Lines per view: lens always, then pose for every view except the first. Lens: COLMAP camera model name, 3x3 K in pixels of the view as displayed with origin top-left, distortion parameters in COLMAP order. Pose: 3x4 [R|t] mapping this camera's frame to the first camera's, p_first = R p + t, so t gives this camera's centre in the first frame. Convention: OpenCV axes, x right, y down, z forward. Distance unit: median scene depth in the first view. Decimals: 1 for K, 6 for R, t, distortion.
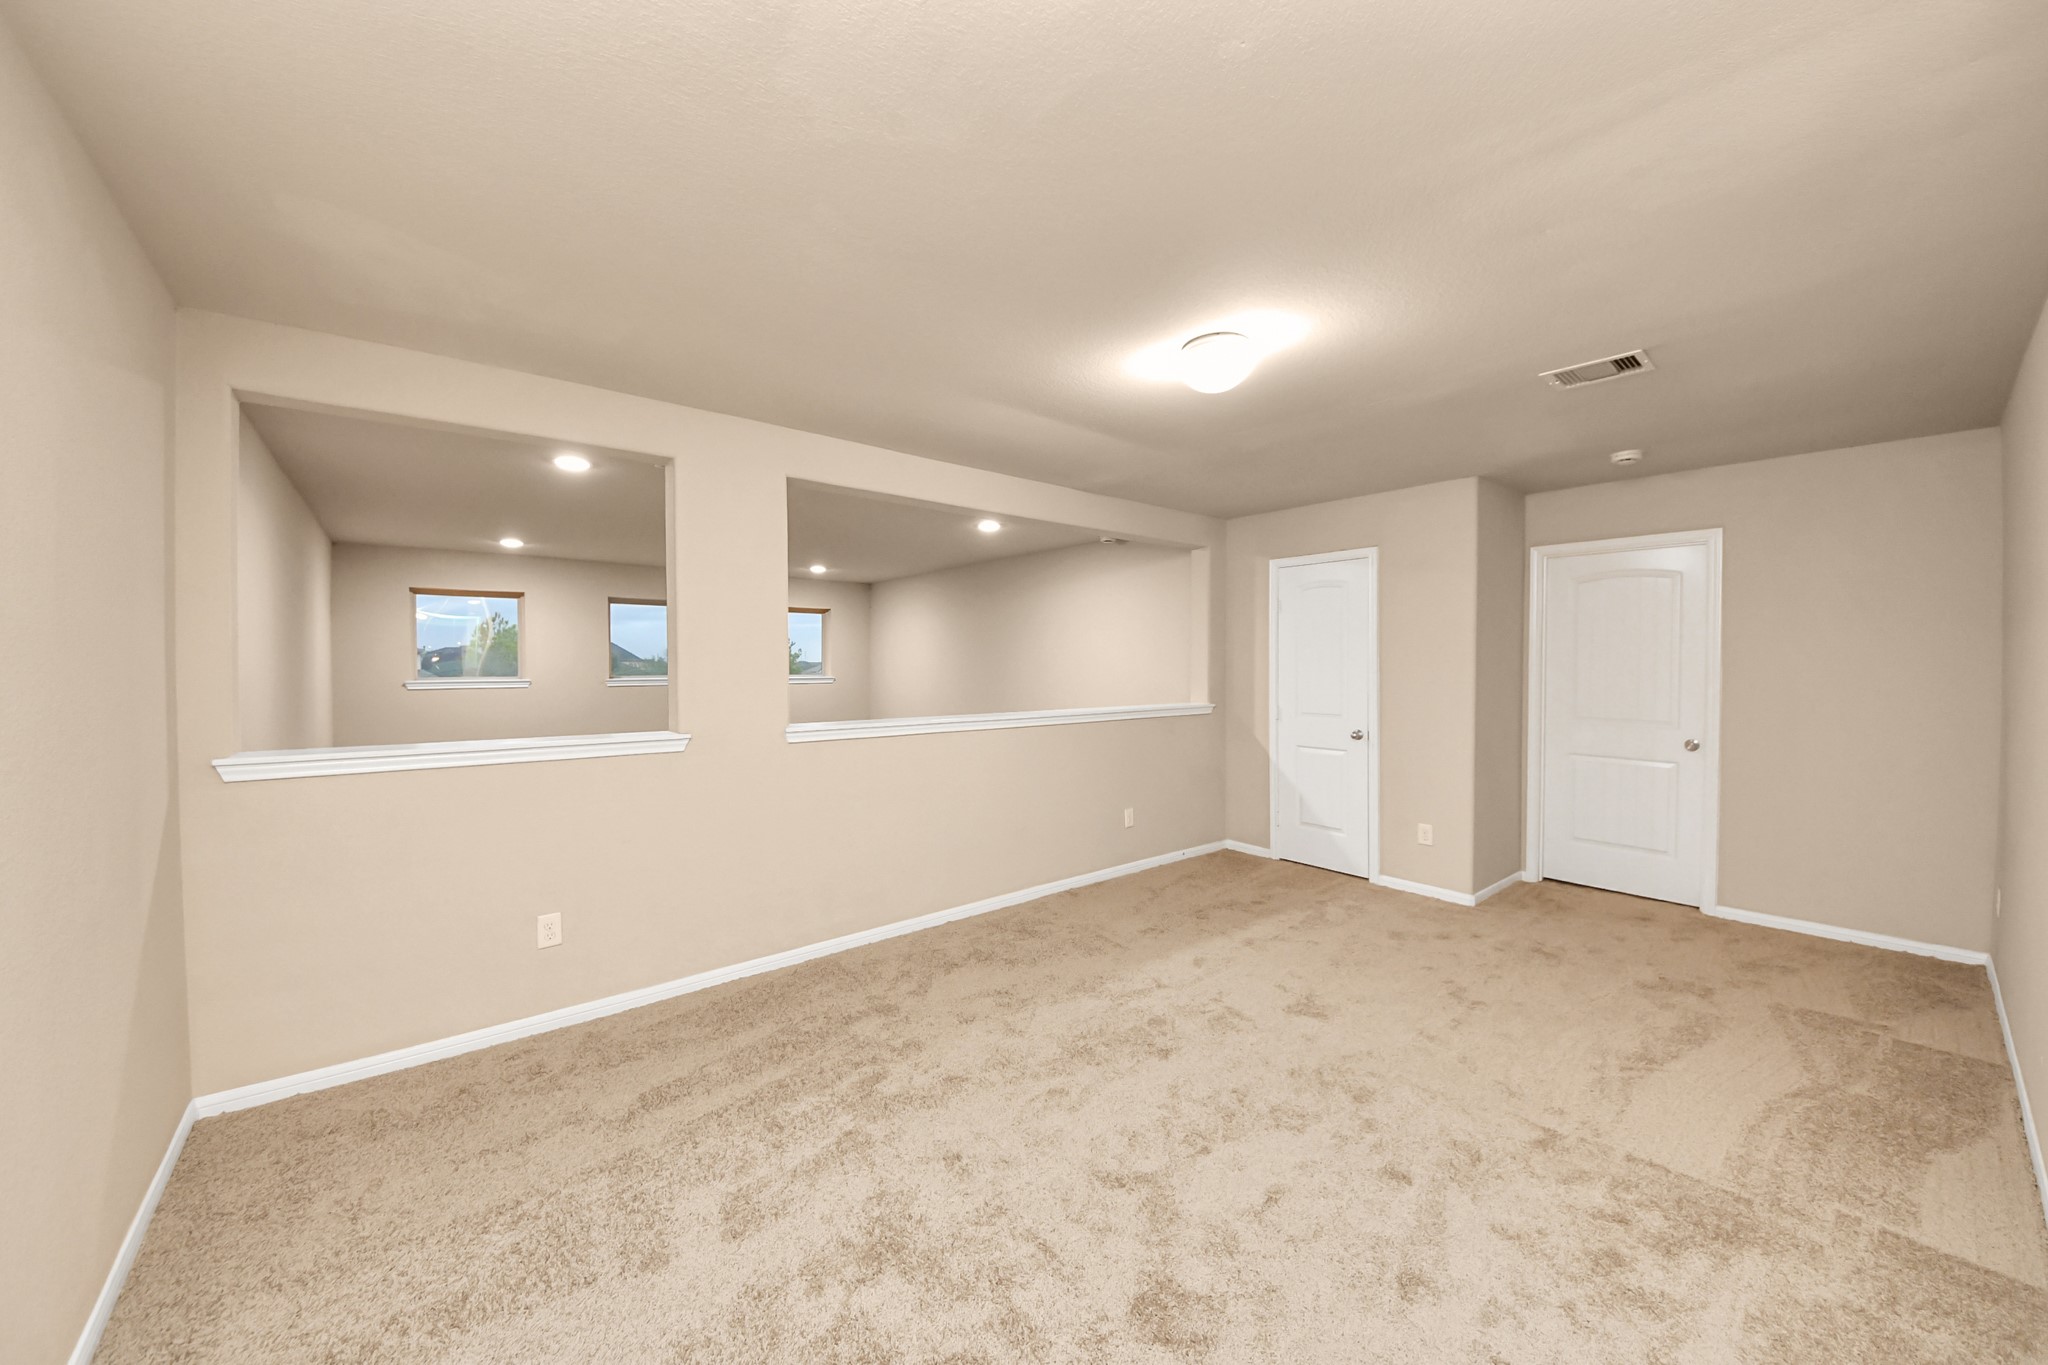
lens RADIAL K [[734.2, 0, 1033.4], [0, 734.2, 678.7], [0, 0, 1]] dist [-0.000755, -0.000837]
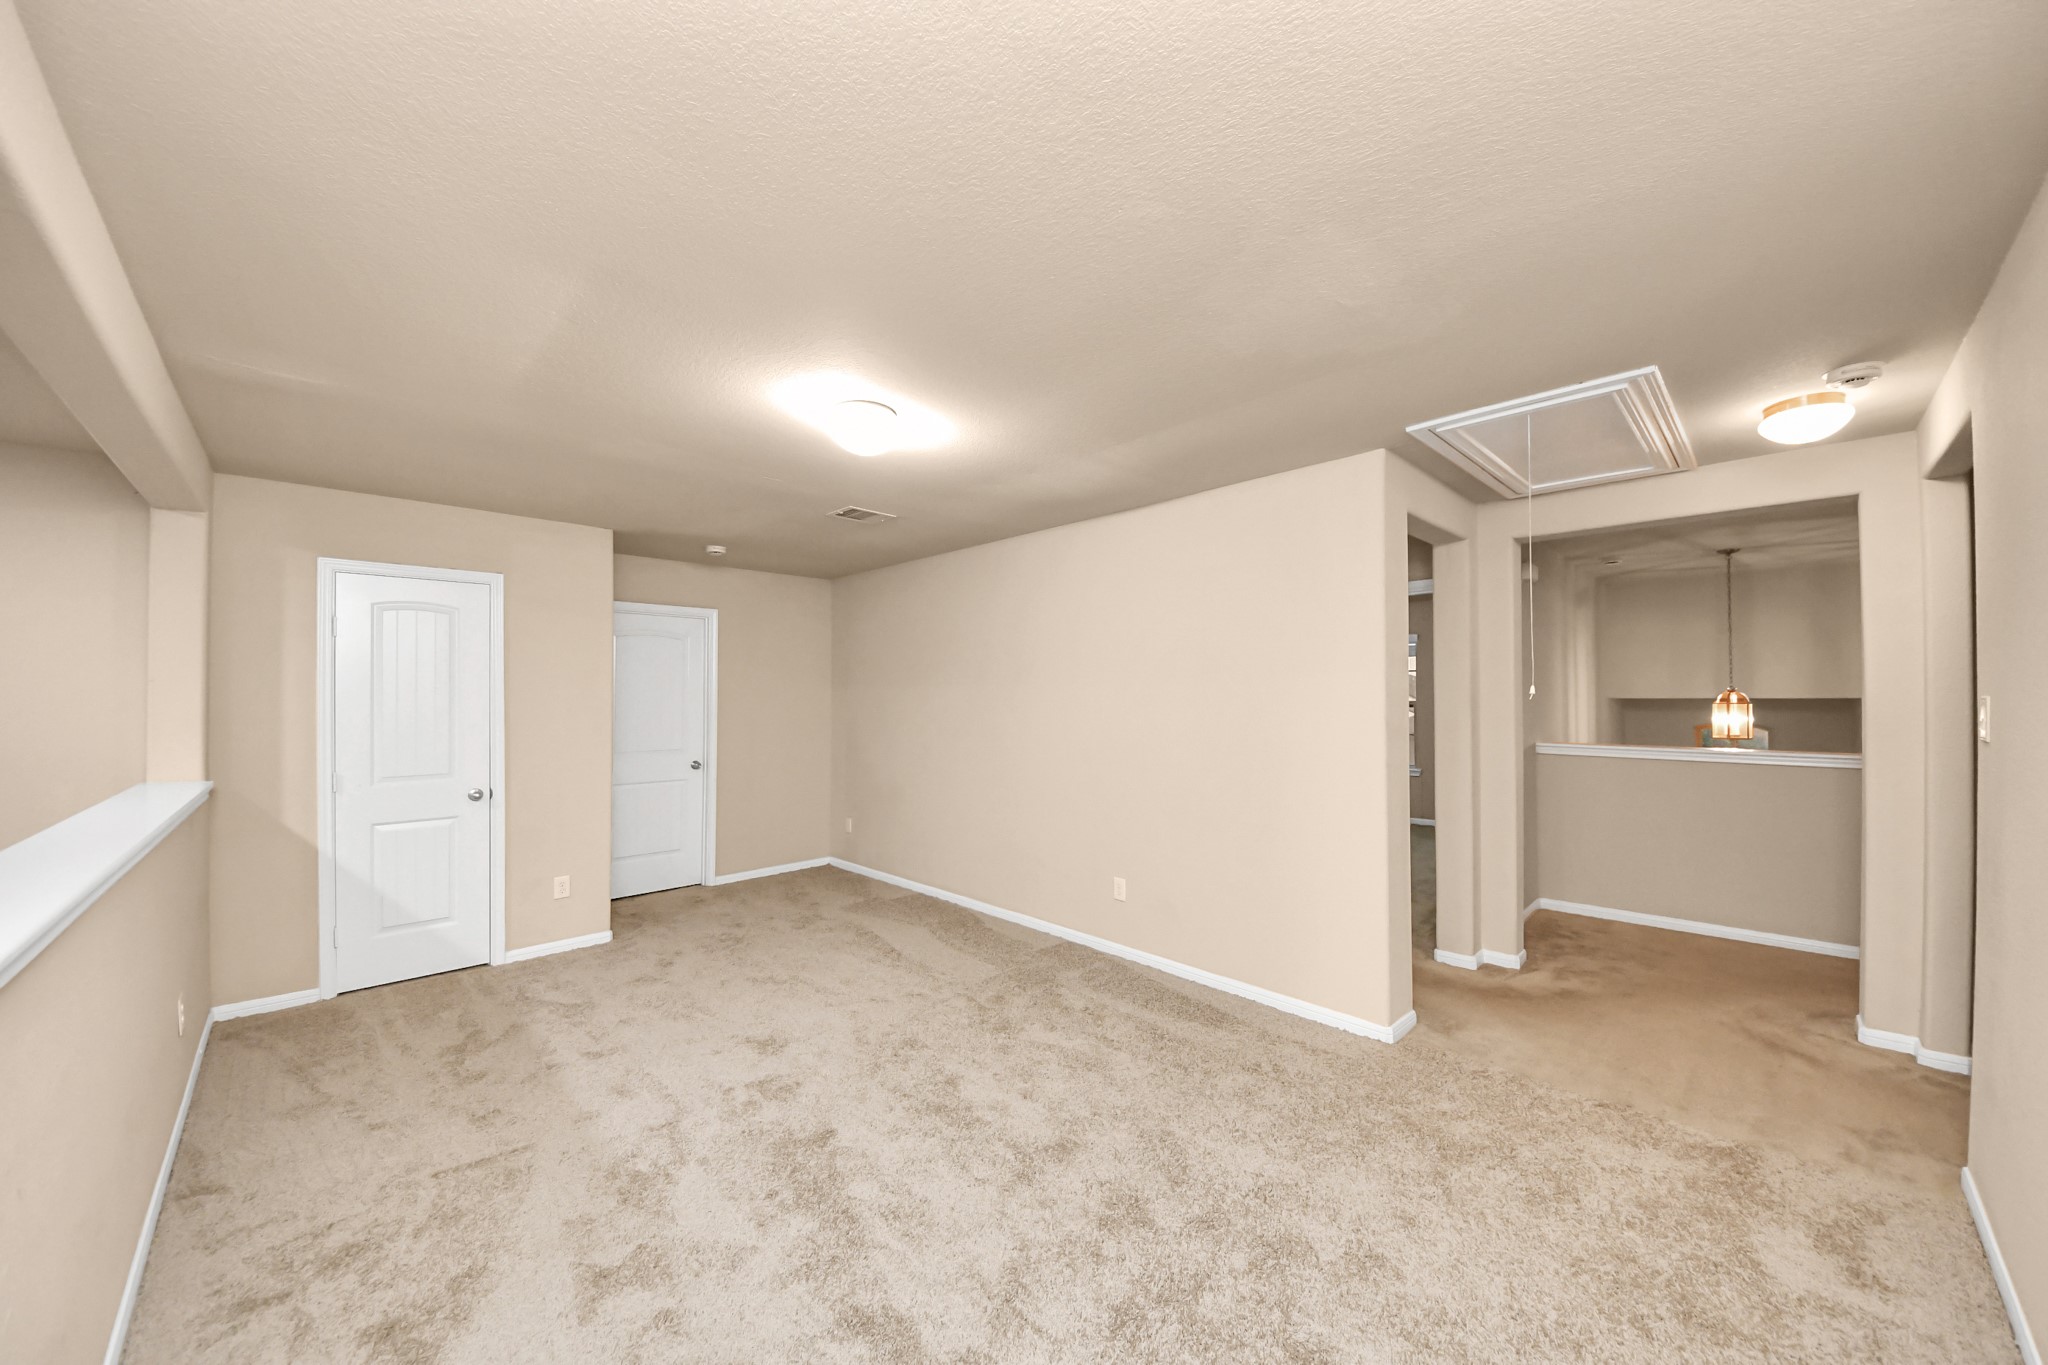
lens RADIAL K [[734.2, 0, 988.6], [0, 734.2, 691.6], [0, 0, 1]] dist [-0.000755, -0.000837]
pose [[-0.059696, 0.008515, 0.998180, -0.506792], [0.027503, 0.999598, -0.006883, -0.021808], [-0.997838, 0.027042, -0.059906, 0.559040]]
